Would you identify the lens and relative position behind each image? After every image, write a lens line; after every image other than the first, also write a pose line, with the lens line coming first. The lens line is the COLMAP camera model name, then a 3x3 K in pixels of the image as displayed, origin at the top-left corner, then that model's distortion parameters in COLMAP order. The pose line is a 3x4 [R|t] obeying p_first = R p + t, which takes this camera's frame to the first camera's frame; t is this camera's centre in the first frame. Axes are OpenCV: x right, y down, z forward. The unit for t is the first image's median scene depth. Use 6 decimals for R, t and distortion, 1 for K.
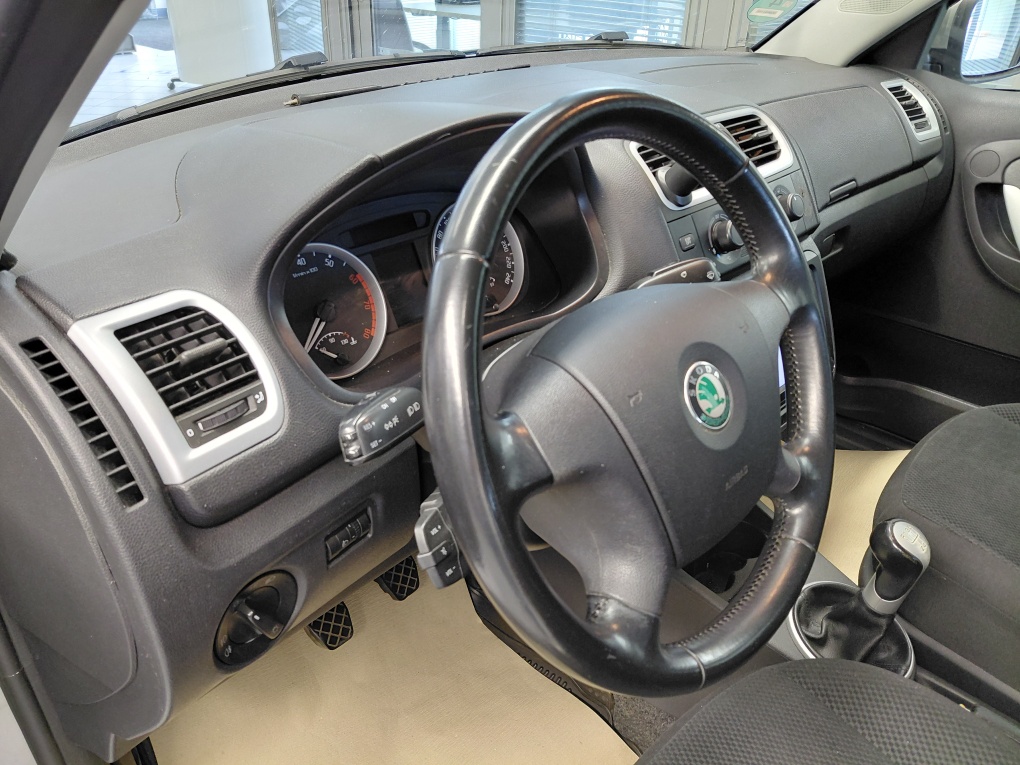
lens RADIAL K [[769.5, 0, 492.4], [0, 769.5, 389.7], [0, 0, 1]] dist [0.038667, -0.070955]
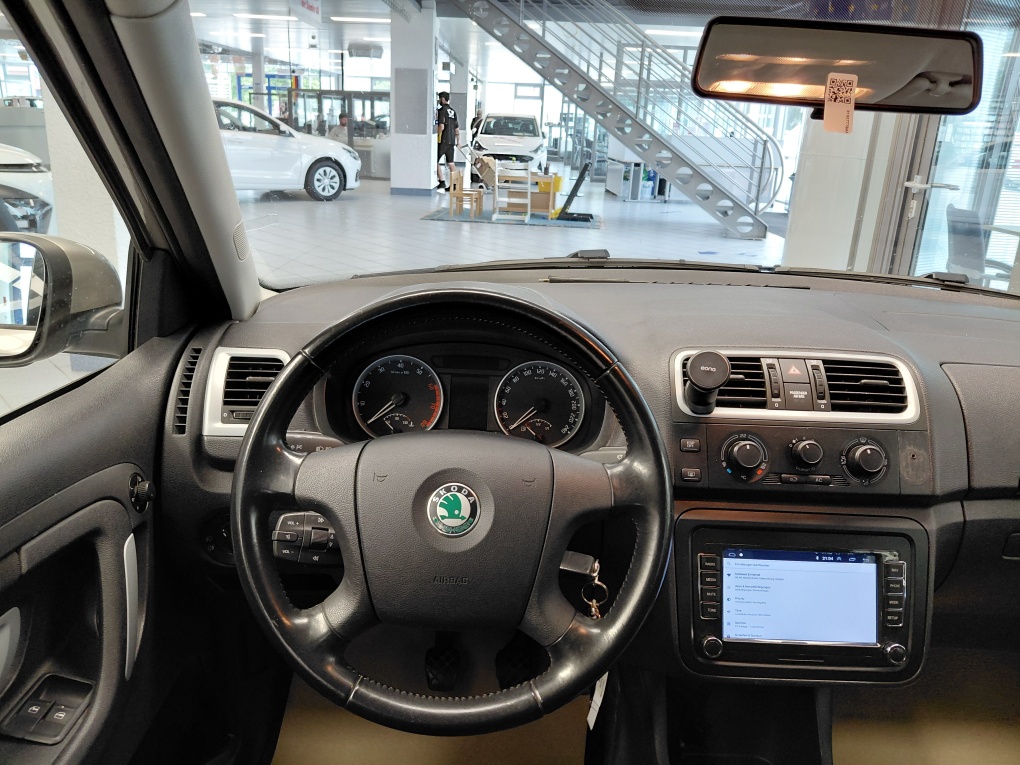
lens RADIAL K [[769.5, 0, 501.8], [0, 769.5, 368.4], [0, 0, 1]] dist [0.038667, -0.070955]
pose [[0.700360, 0.231813, -0.675099, 0.919017], [-0.390421, 0.916184, -0.090434, -0.097250], [0.597551, 0.326909, 0.732163, -0.011791]]
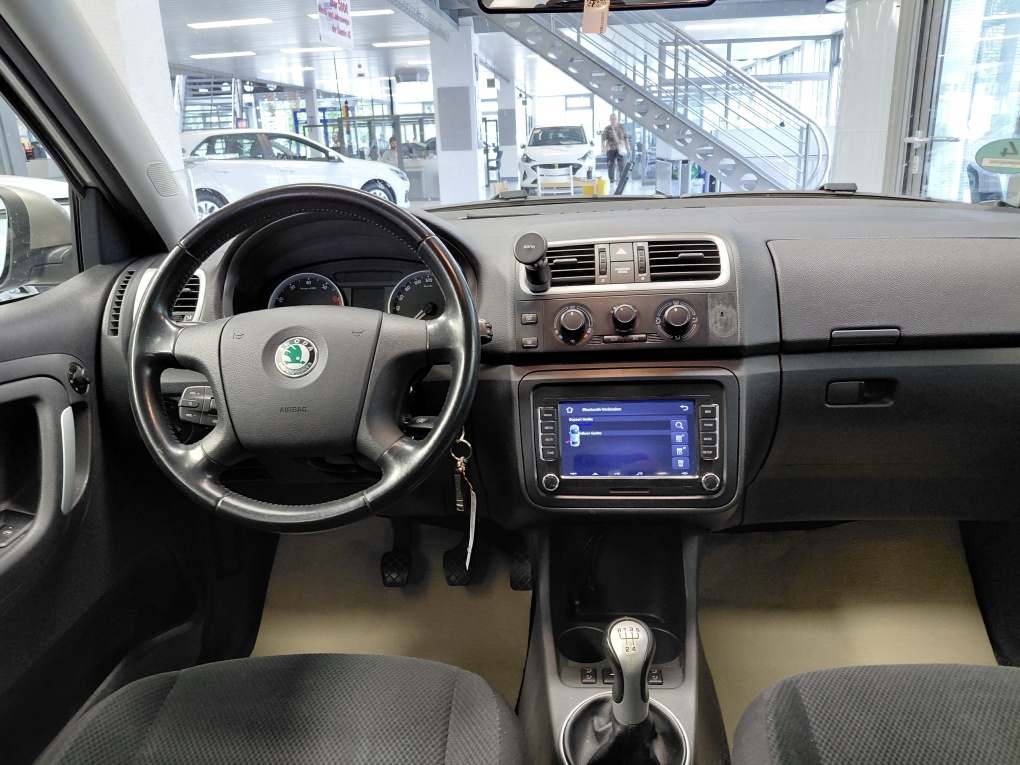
lens RADIAL K [[769.5, 0, 511.6], [0, 769.5, 384.9], [0, 0, 1]] dist [0.038667, -0.070955]
pose [[0.653213, 0.189507, -0.733076, 1.415896], [-0.340756, 0.938163, -0.061110, 0.008842], [0.676164, 0.289718, 0.677396, 0.150967]]
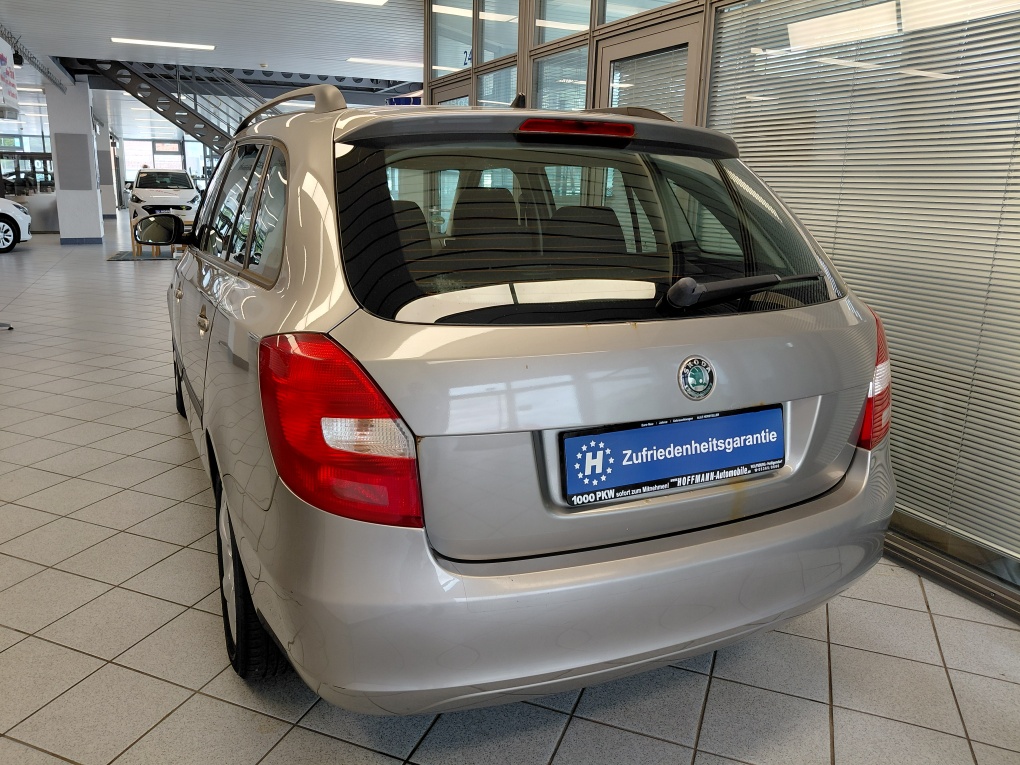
lens RADIAL K [[769.5, 0, 500.3], [0, 769.5, 379.9], [0, 0, 1]] dist [0.038667, -0.070955]
pose [[0.939002, 0.090697, -0.331737, 3.534876], [-0.181526, 0.949992, -0.254092, 1.925784], [0.292102, 0.298812, 0.908509, -3.507055]]
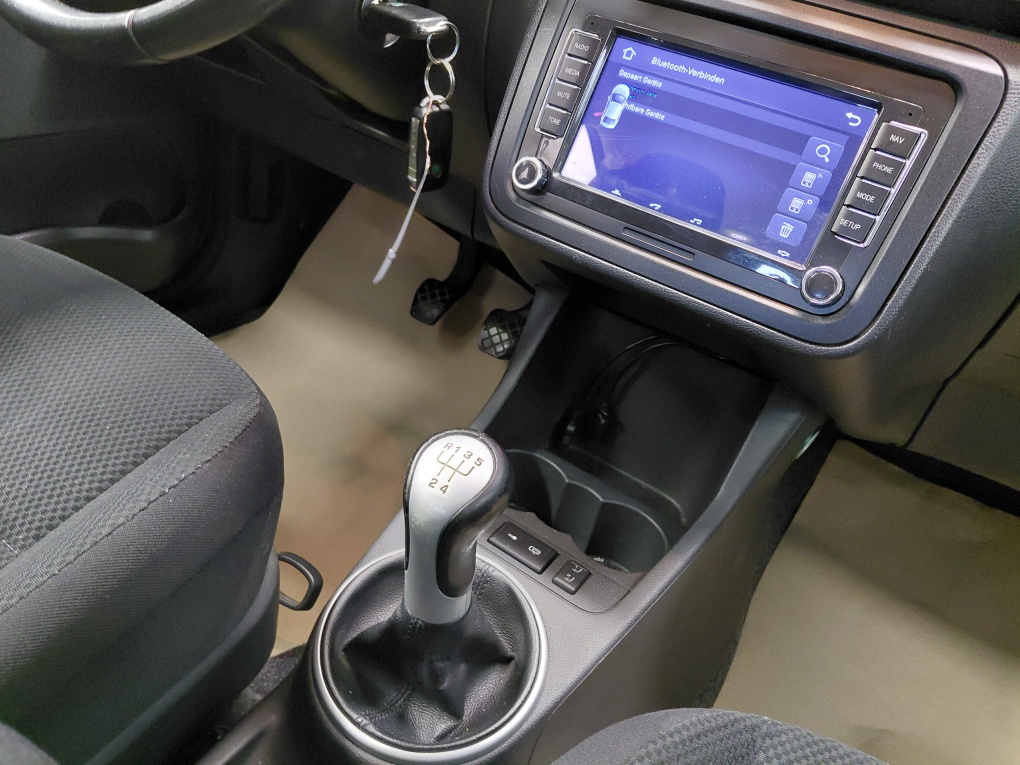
lens RADIAL K [[769.5, 0, 498.7], [0, 769.5, 387.3], [0, 0, 1]] dist [0.038667, -0.070955]
pose [[0.197469, 0.547056, -0.813471, 1.161607], [-0.648921, 0.694924, 0.309810, -0.000916], [0.734784, 0.466701, 0.492222, 0.954047]]
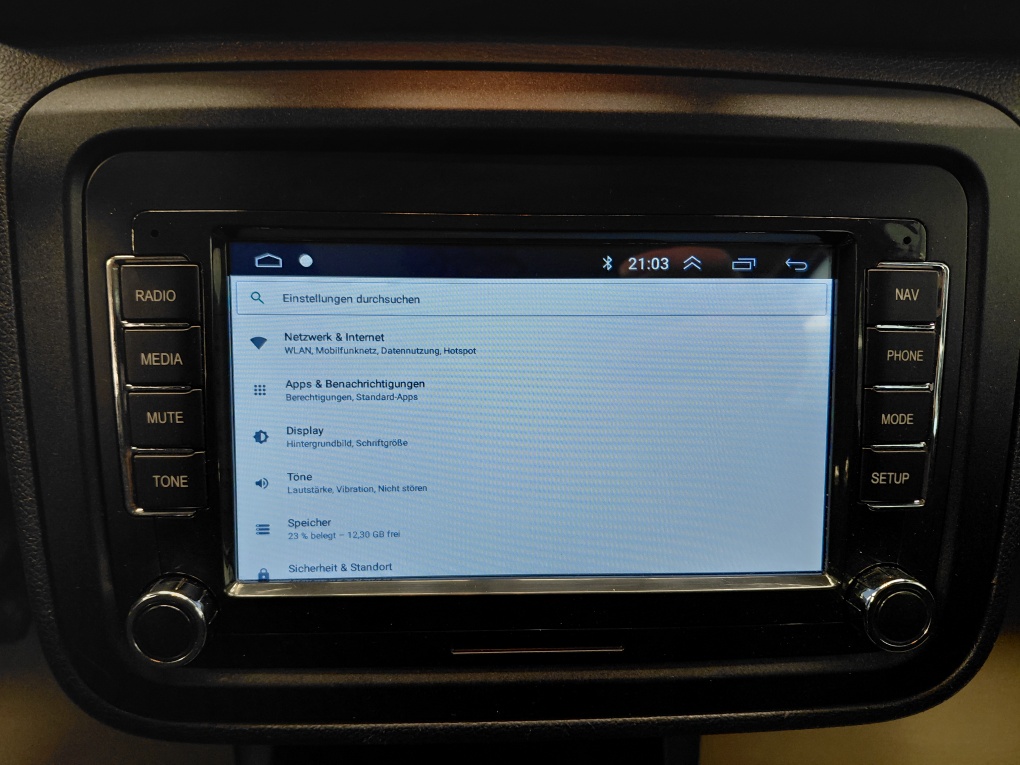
lens RADIAL K [[769.5, 0, 518.3], [0, 769.5, 381.0], [0, 0, 1]] dist [0.038667, -0.070955]
pose [[0.731201, 0.326630, -0.598880, 0.673922], [-0.355818, 0.931646, 0.073686, -0.093920], [0.582012, 0.159213, 0.797442, 1.076966]]
